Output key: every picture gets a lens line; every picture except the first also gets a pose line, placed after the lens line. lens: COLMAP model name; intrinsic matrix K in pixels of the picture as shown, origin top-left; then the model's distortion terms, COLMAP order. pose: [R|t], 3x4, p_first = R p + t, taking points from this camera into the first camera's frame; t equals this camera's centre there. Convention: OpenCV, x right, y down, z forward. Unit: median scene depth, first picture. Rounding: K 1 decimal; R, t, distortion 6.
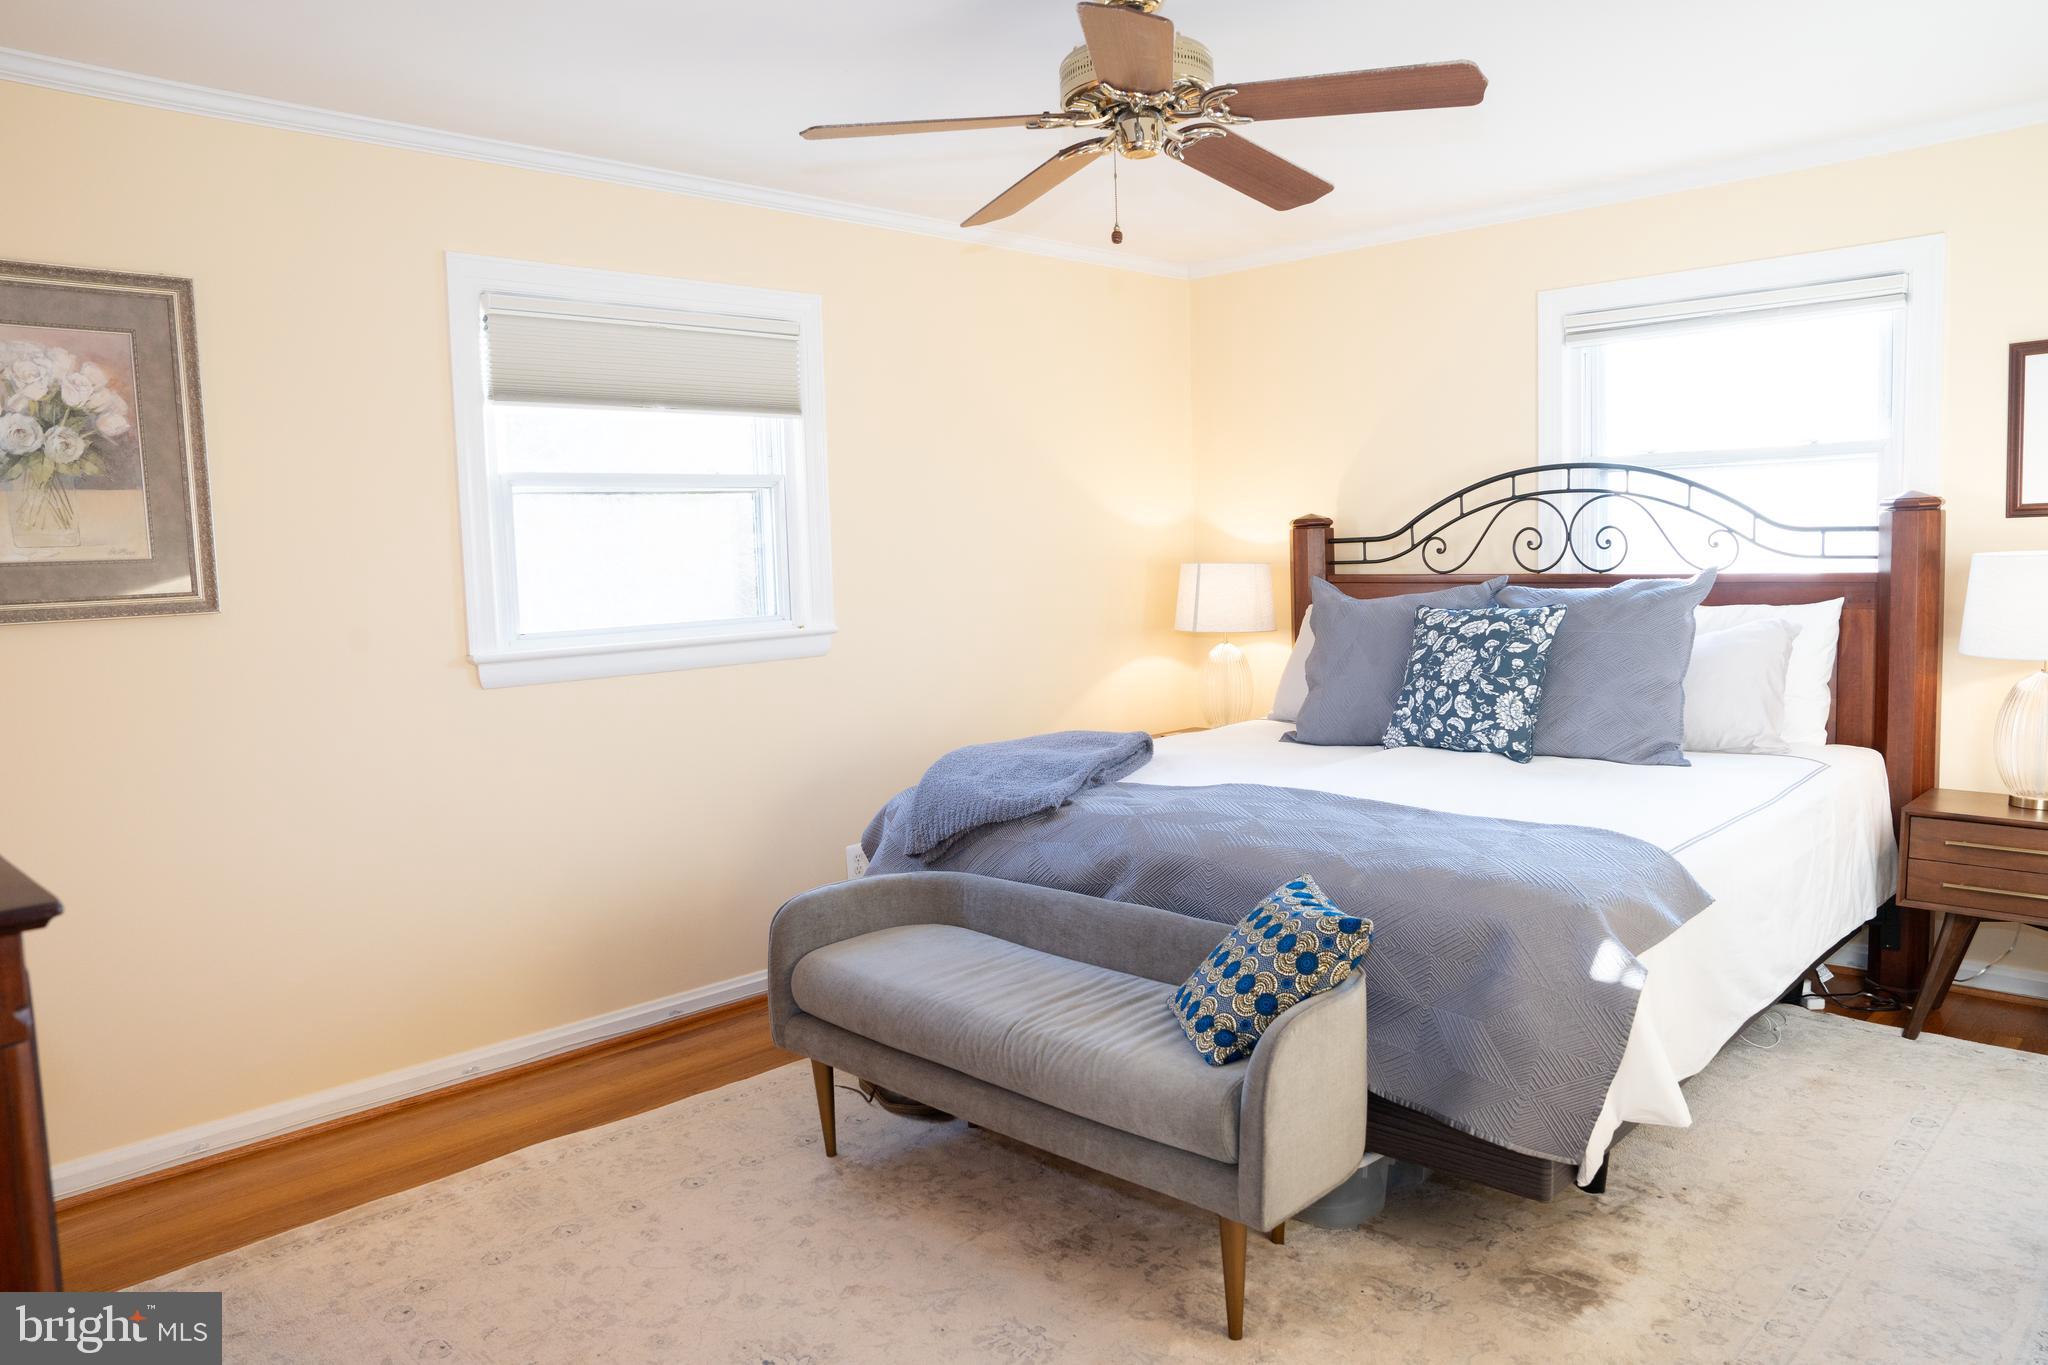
lens RADIAL K [[1398.5, 0, 1024.0], [0, 1398.5, 682.5], [0, 0, 1]] dist [-0.112338, 0.080748]
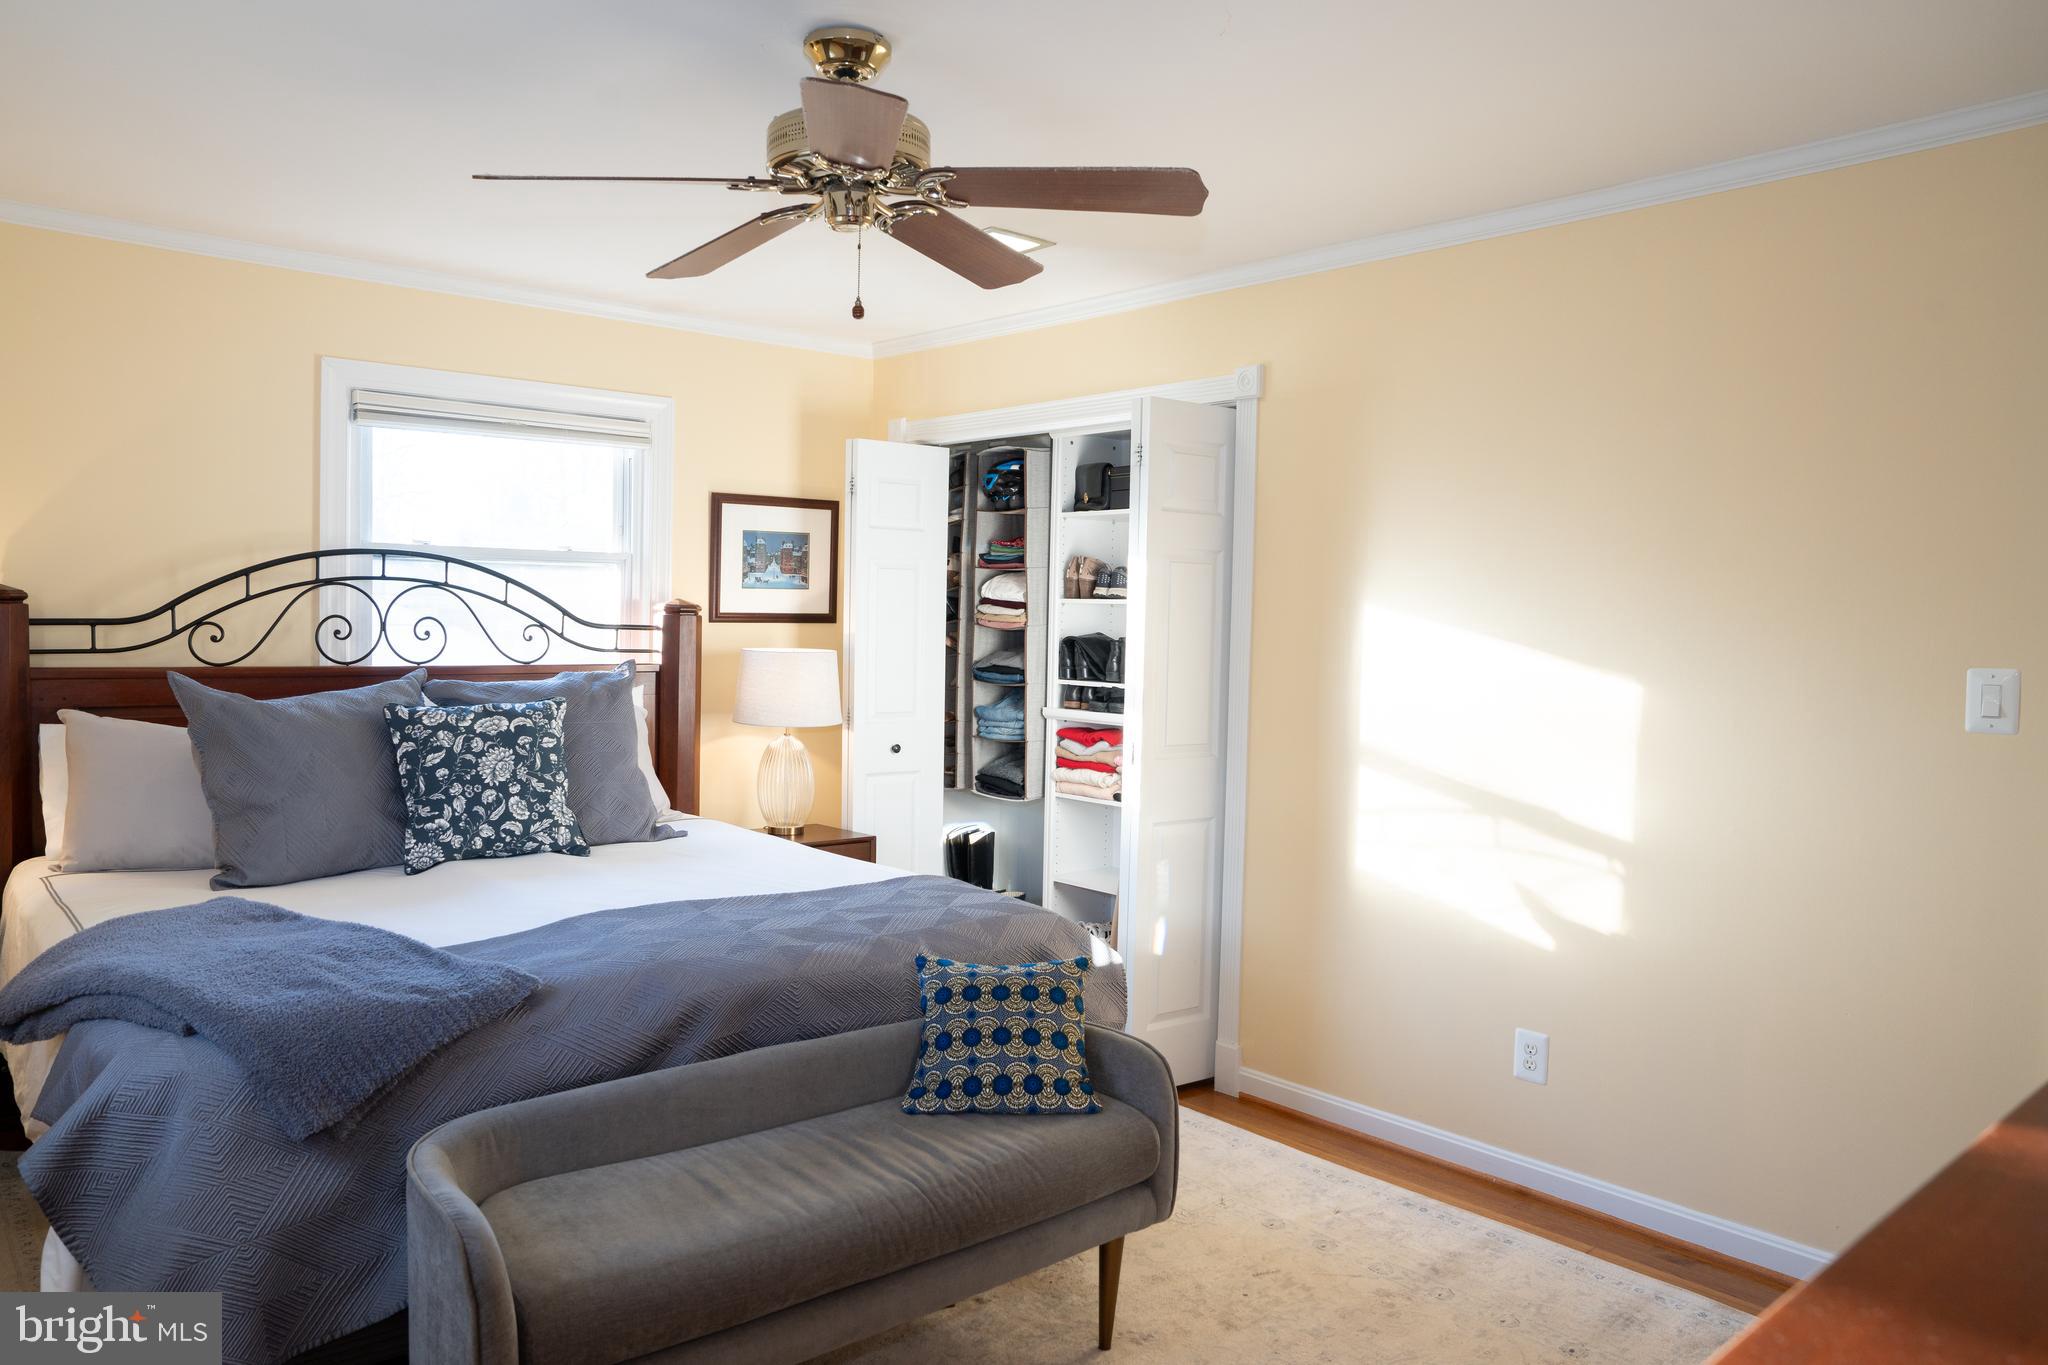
lens RADIAL K [[1398.5, 0, 1024.0], [0, 1398.5, 682.5], [0, 0, 1]] dist [-0.112338, 0.080748]
pose [[0.077243, -0.013786, 0.996917, -0.576127], [0.073422, 0.997268, 0.008102, -0.049200], [-0.994305, 0.072570, 0.078044, 0.562019]]
